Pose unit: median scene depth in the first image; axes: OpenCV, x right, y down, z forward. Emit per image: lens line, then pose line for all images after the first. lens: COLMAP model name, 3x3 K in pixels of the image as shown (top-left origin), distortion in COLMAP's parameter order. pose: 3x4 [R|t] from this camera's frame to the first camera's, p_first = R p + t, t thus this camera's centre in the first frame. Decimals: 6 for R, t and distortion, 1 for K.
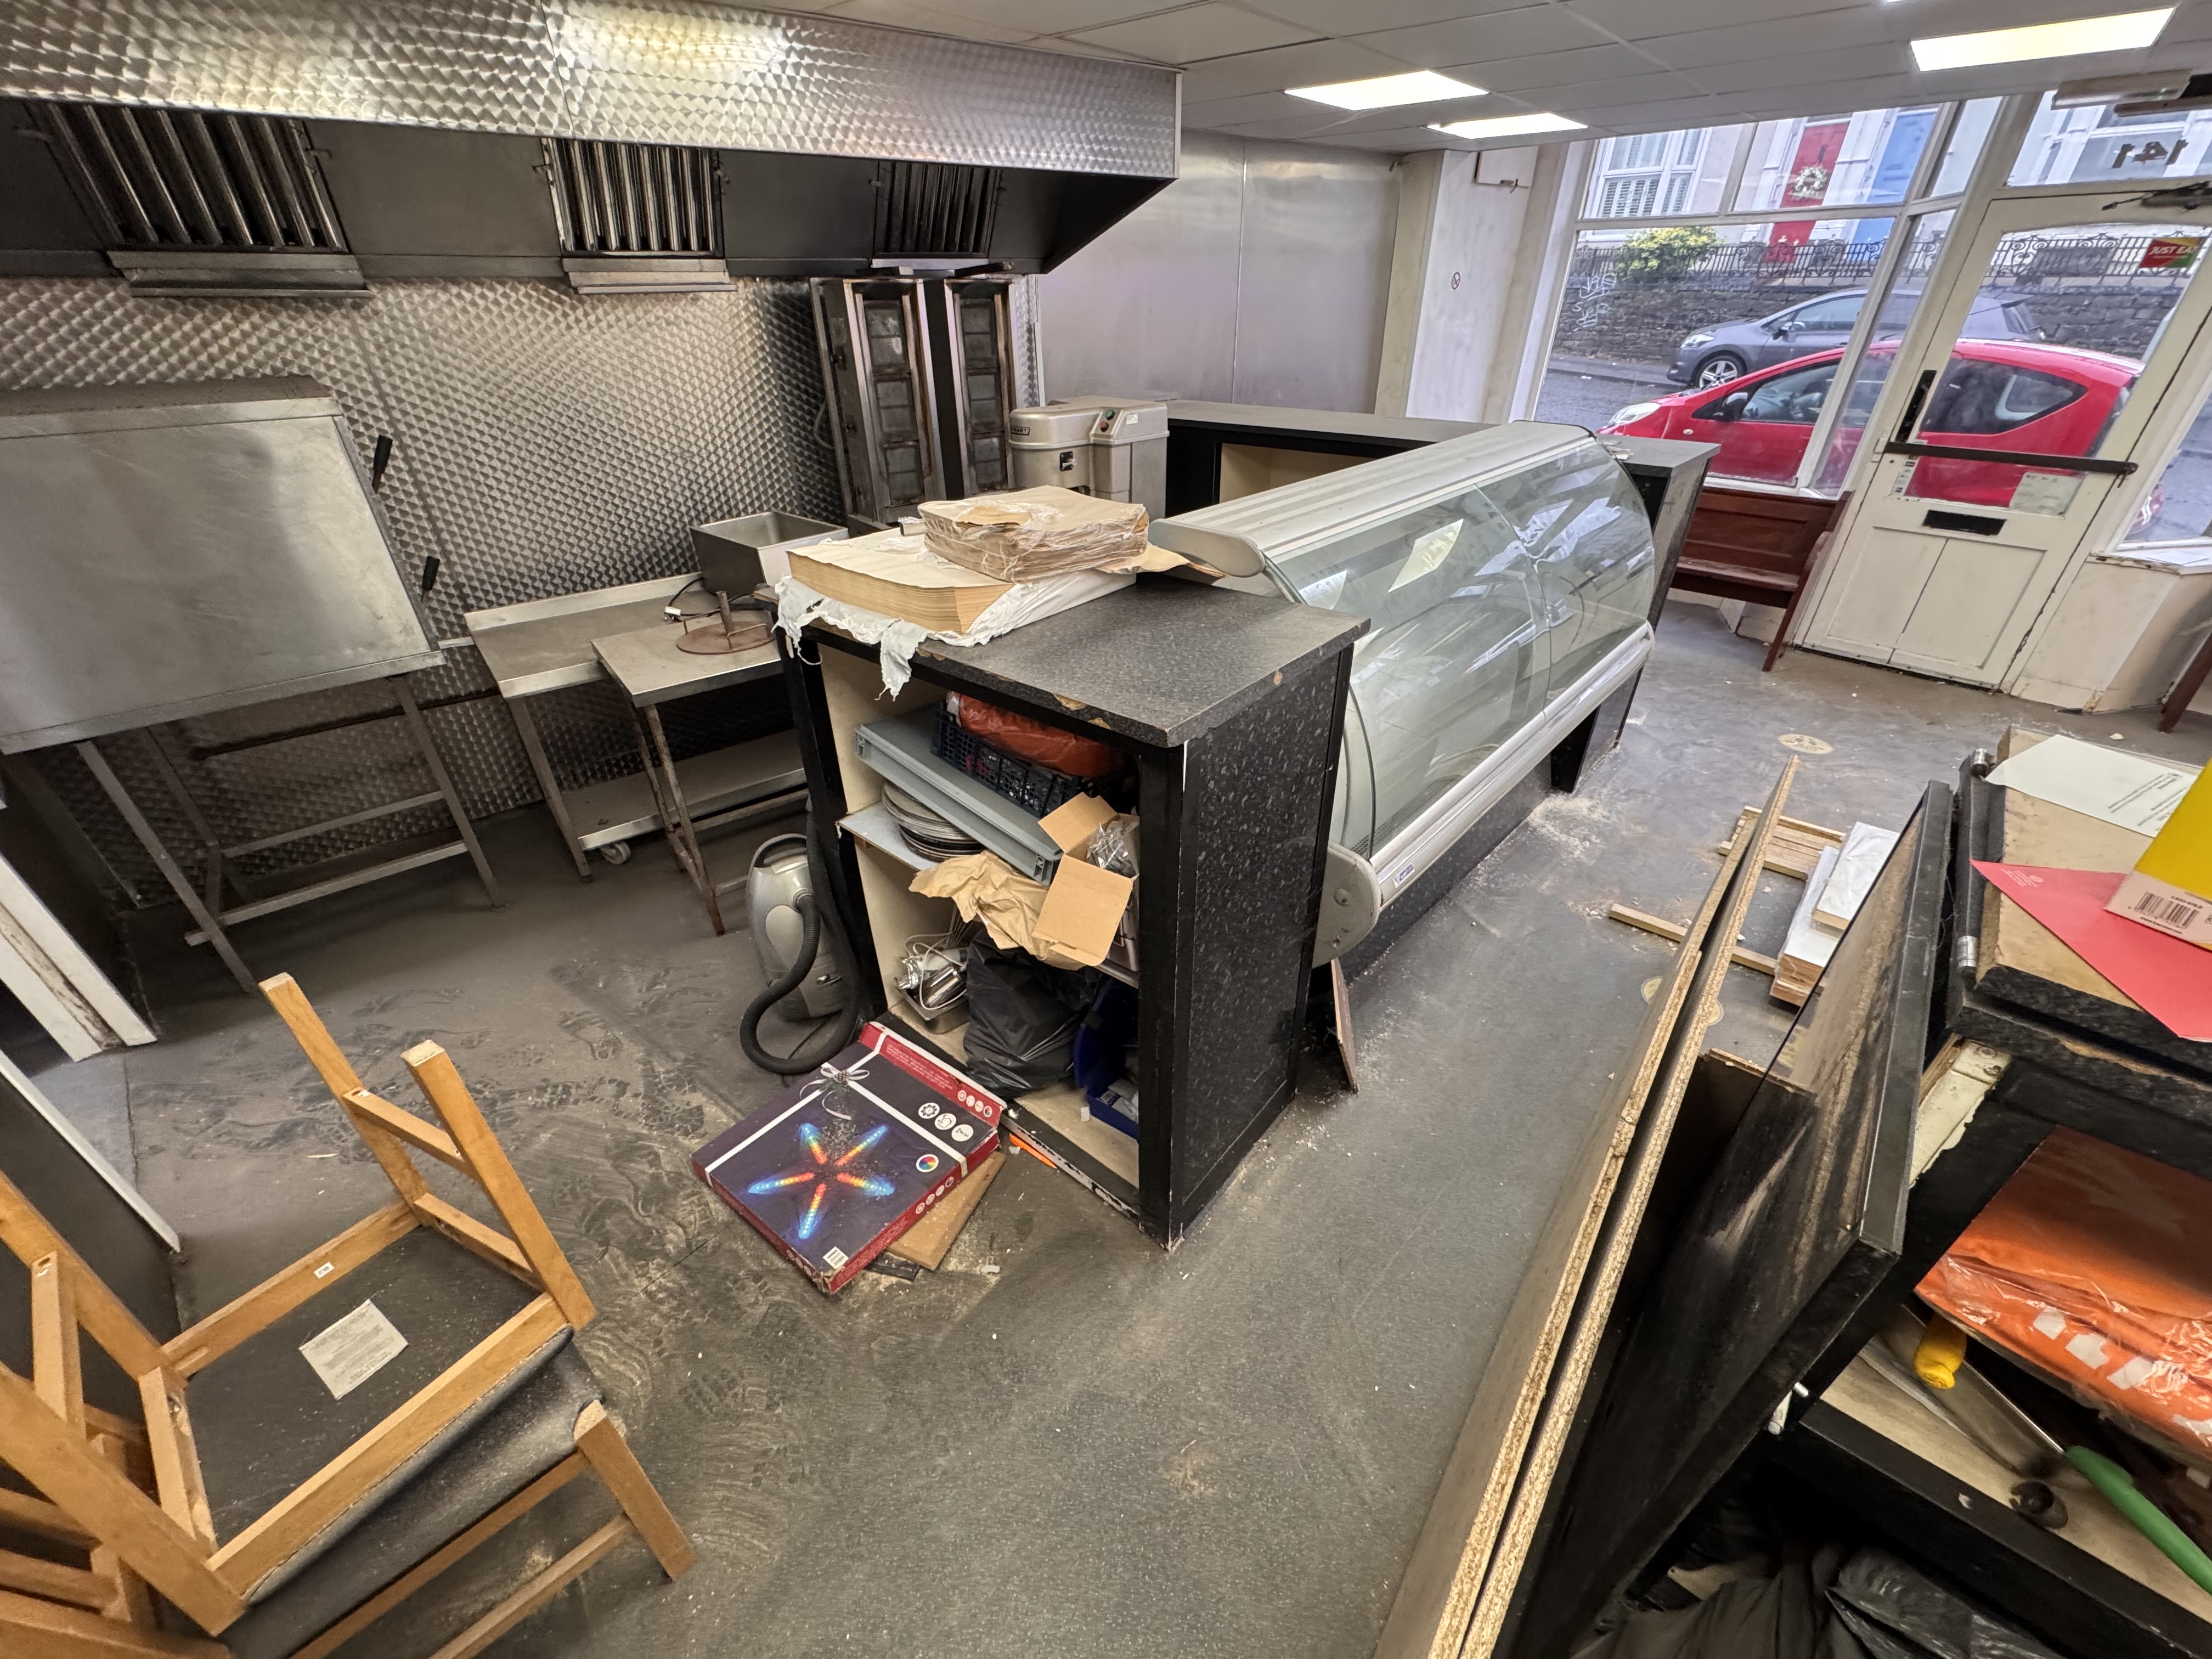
lens RADIAL K [[882.9, 0, 1109.7], [0, 882.9, 834.2], [0, 0, 1]] dist [0.002754, 0.000202]
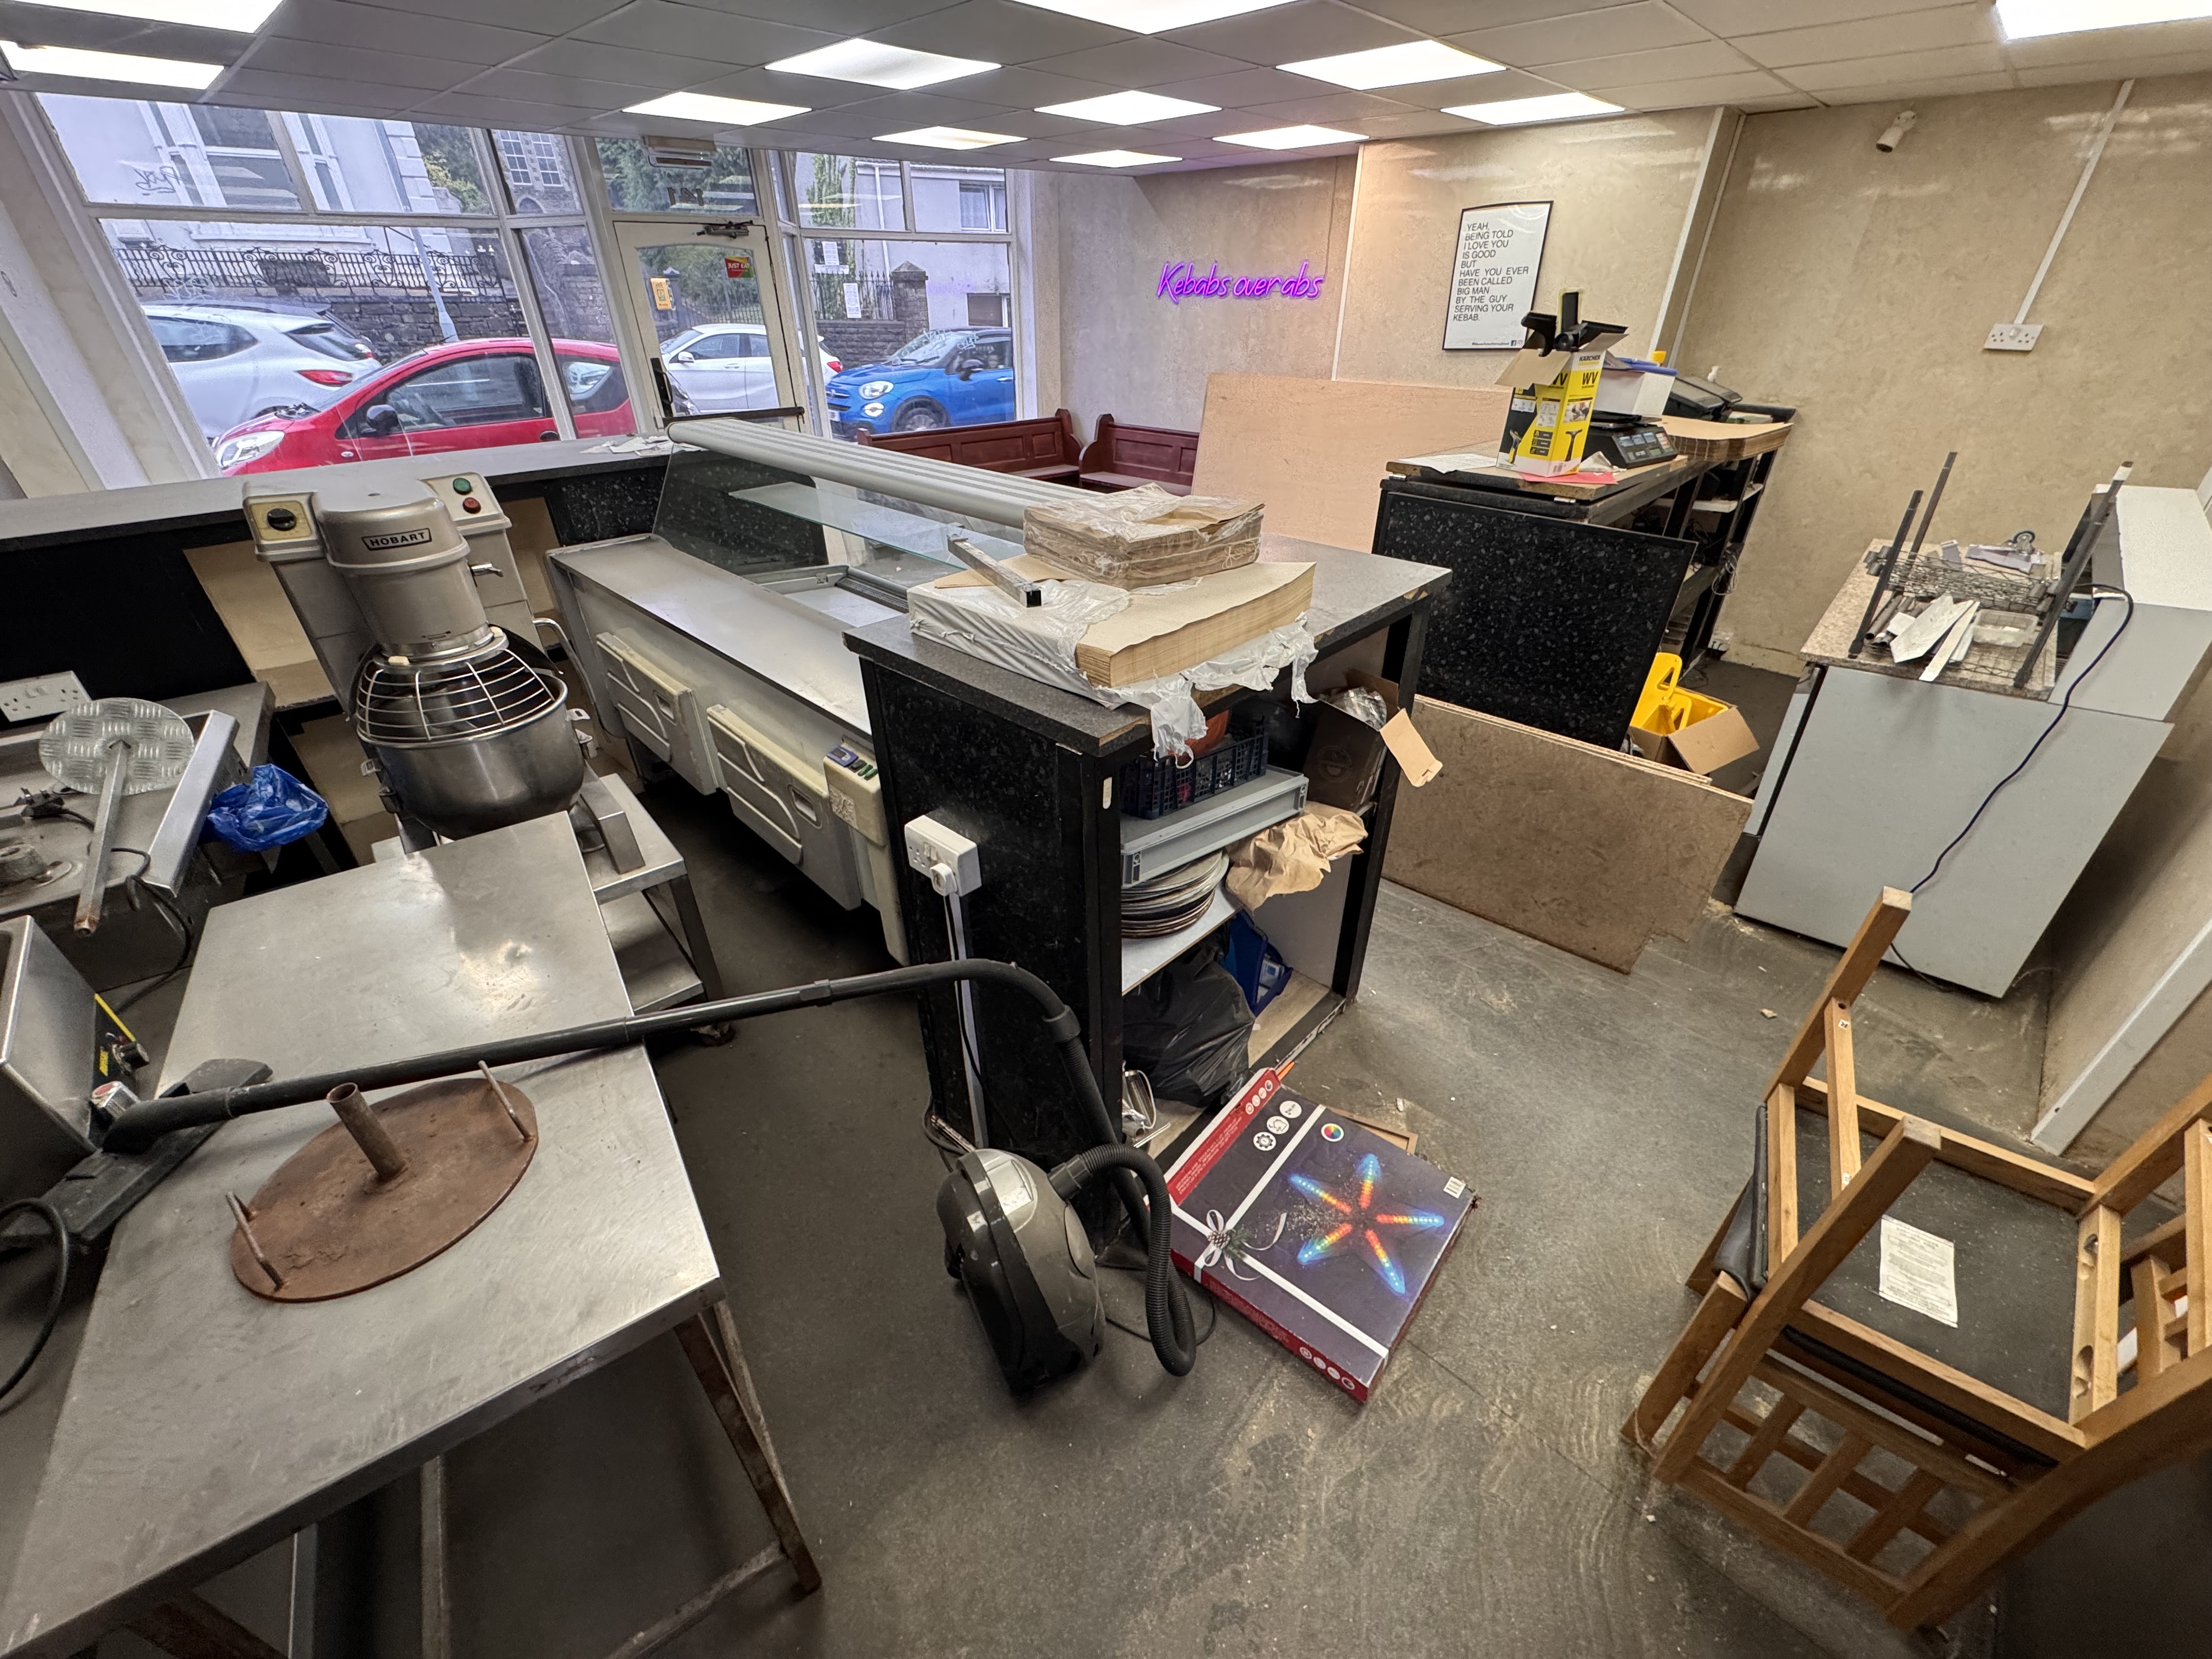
lens RADIAL K [[882.9, 0, 1109.7], [0, 882.9, 826.1], [0, 0, 1]] dist [0.002754, 0.000202]
pose [[0.046615, -0.519264, 0.853342, -0.863355], [0.532859, 0.735501, 0.418448, -0.430941], [-0.844919, 0.435205, 0.310980, 0.711409]]
